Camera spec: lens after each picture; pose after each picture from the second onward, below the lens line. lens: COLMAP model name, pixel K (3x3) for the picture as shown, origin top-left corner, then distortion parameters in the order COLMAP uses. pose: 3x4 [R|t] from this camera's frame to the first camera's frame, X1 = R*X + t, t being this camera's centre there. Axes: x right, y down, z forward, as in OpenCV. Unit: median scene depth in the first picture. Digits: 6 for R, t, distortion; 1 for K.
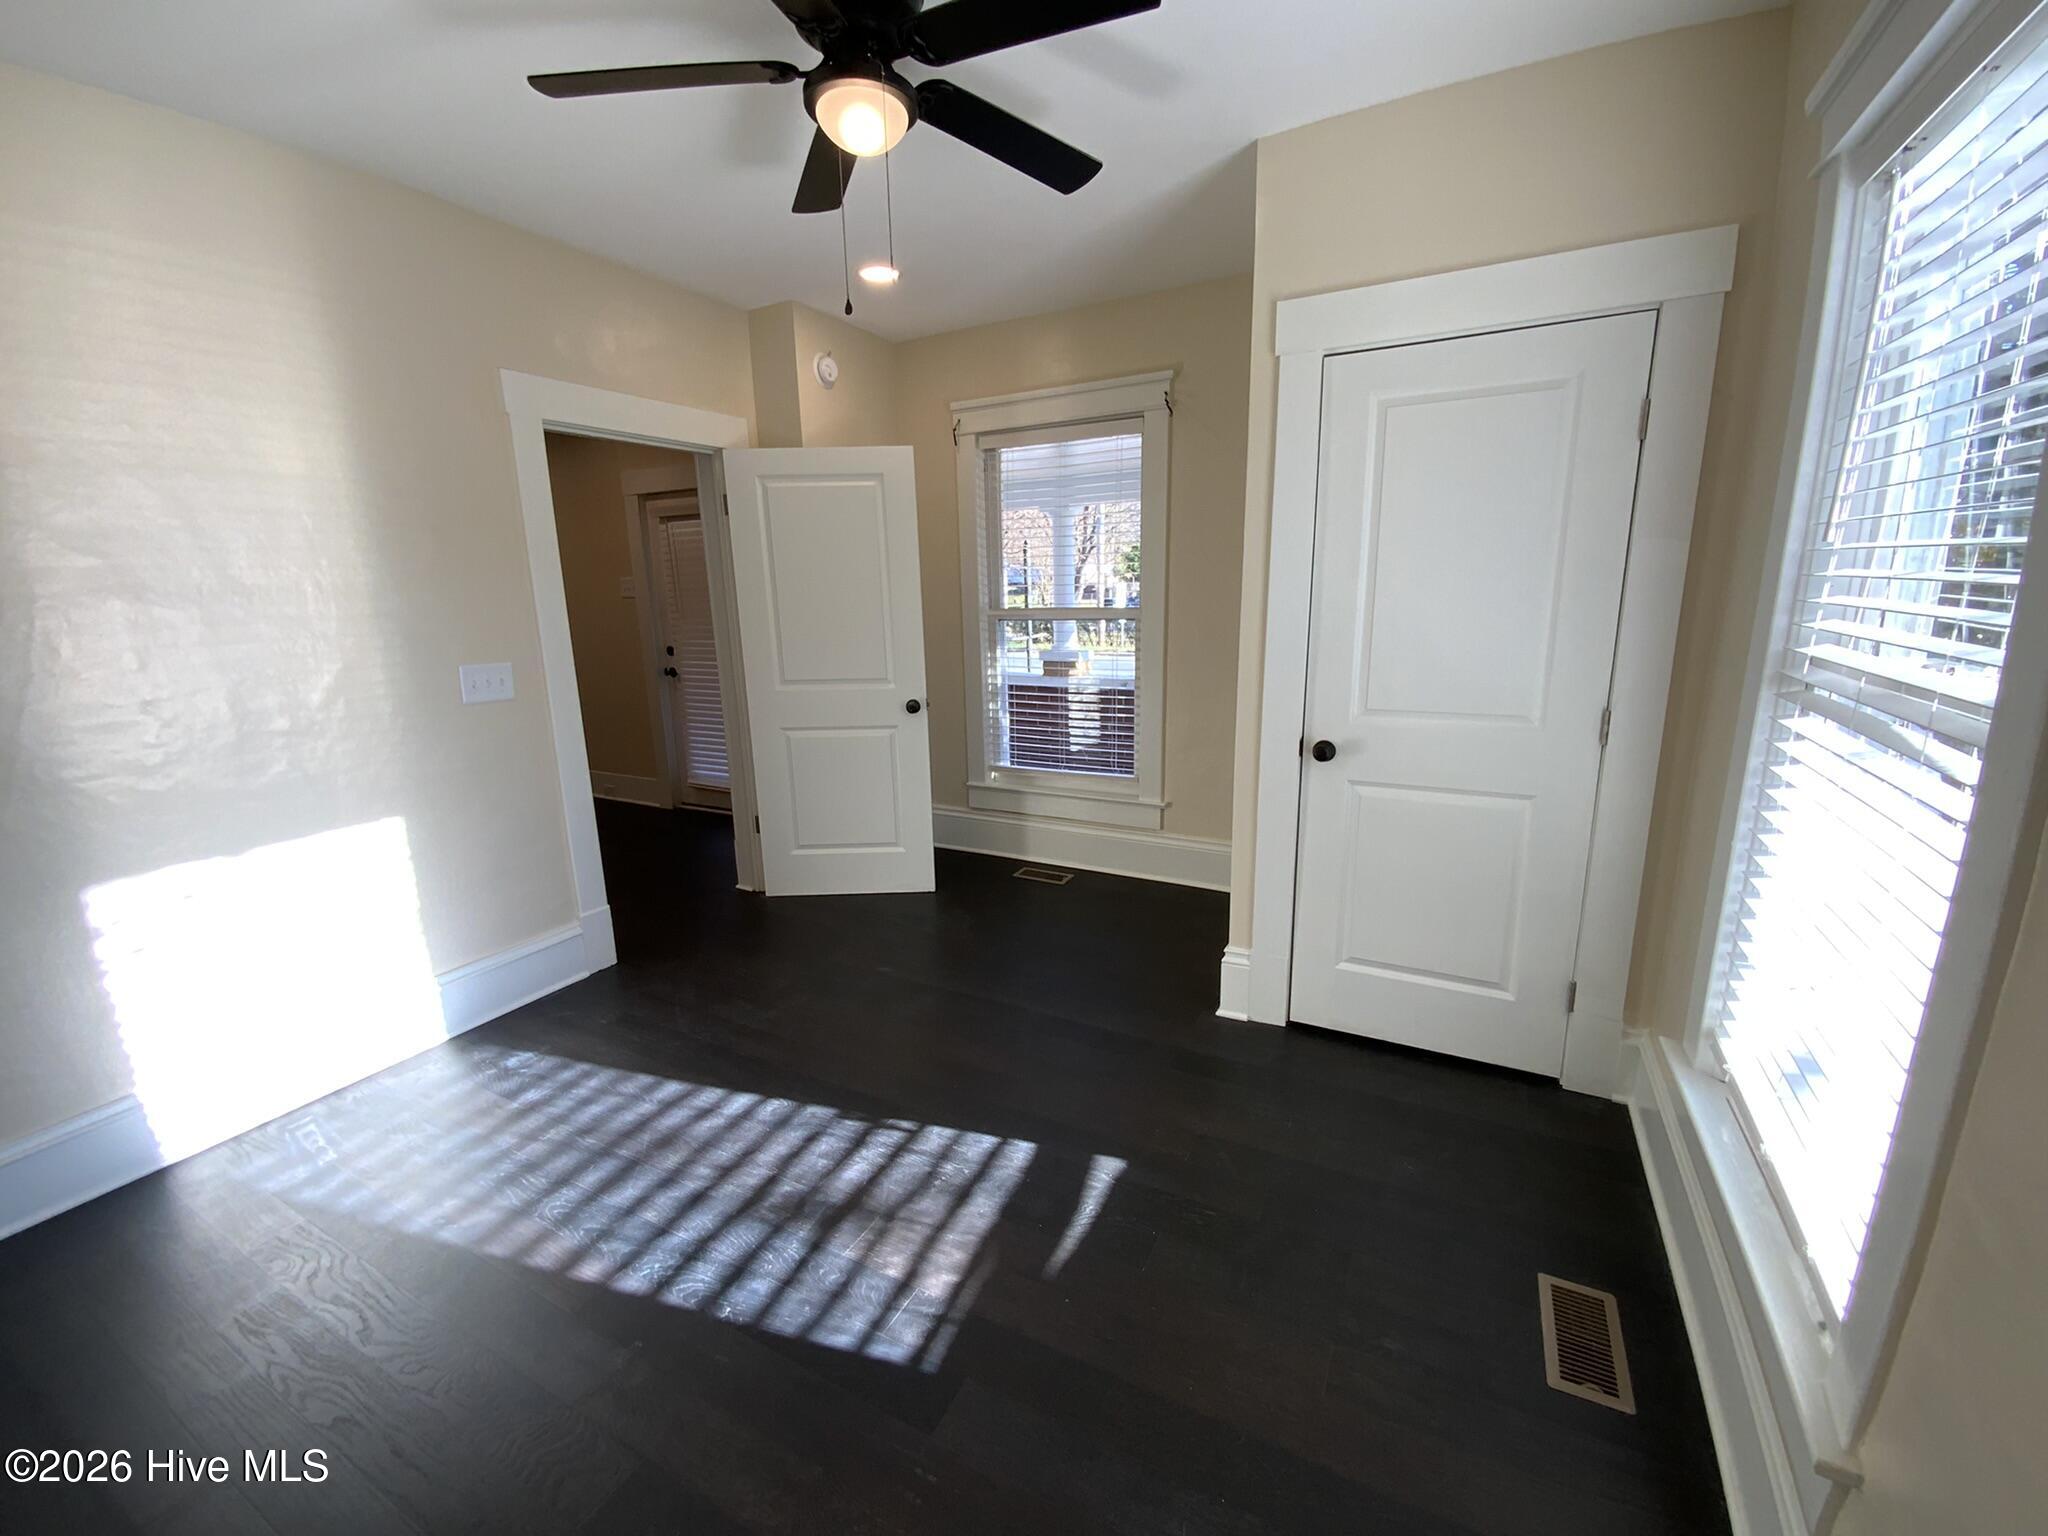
lens RADIAL K [[837.8, 0, 1024.0], [0, 837.8, 768.0], [0, 0, 1]] dist [0.035594, -0.024865]
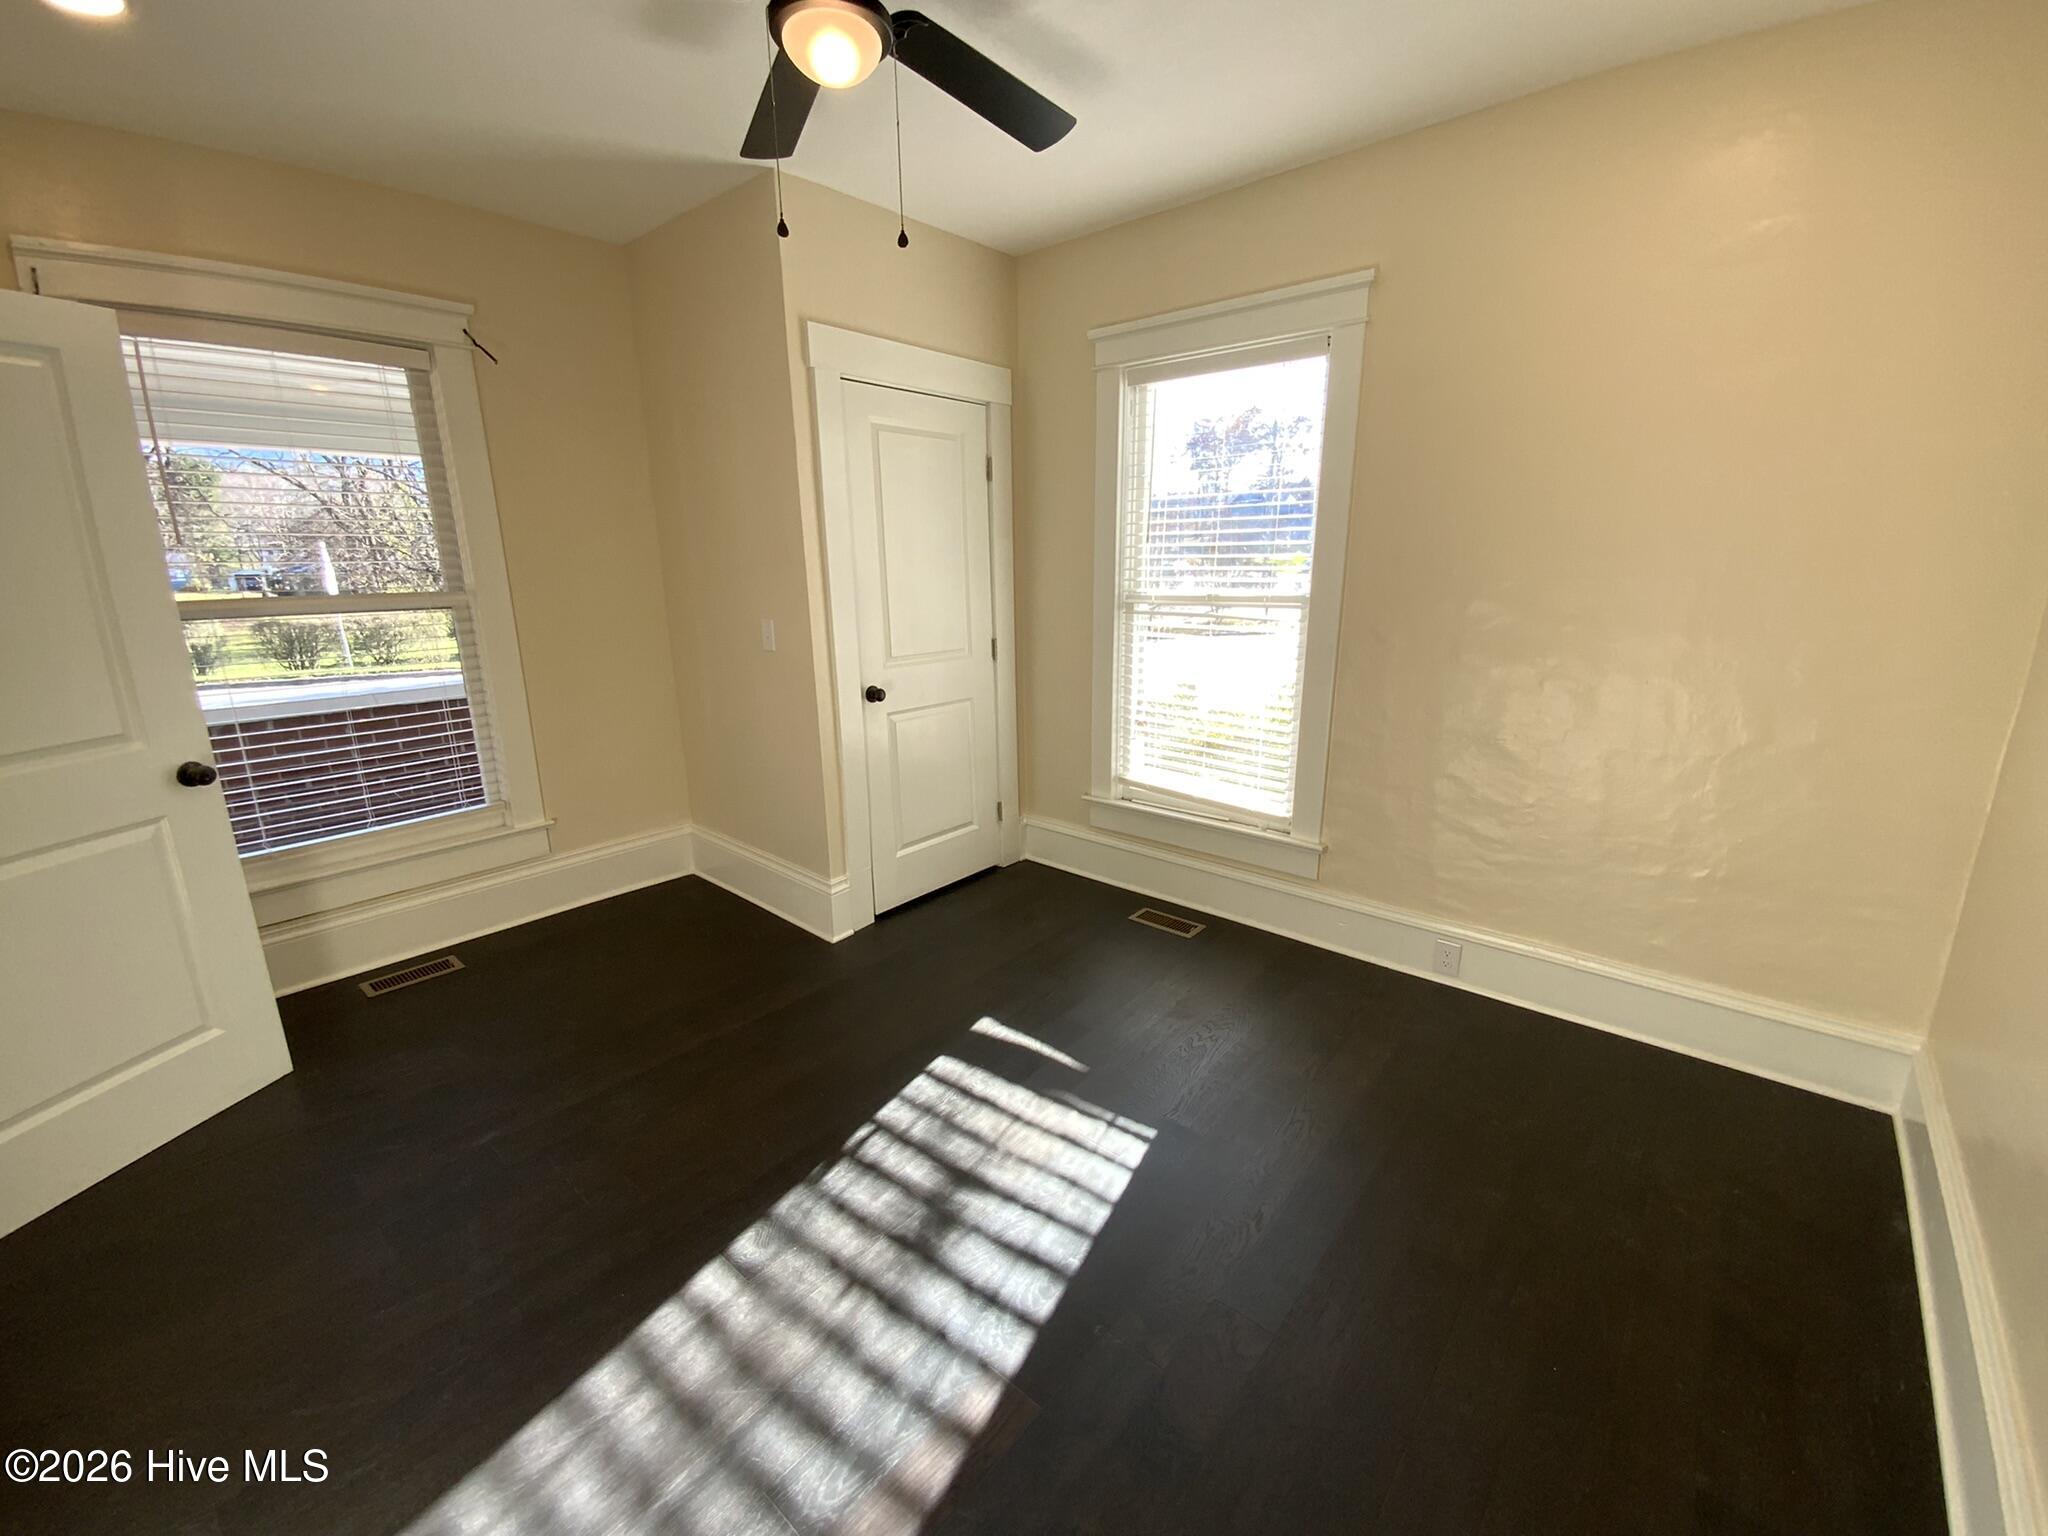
lens RADIAL K [[837.8, 0, 1024.0], [0, 837.8, 768.0], [0, 0, 1]] dist [0.035594, -0.024865]
pose [[0.208927, -0.217208, 0.953504, -0.852454], [0.221356, 0.960219, 0.170235, -0.078048], [-0.952550, 0.175497, 0.248696, 0.496827]]
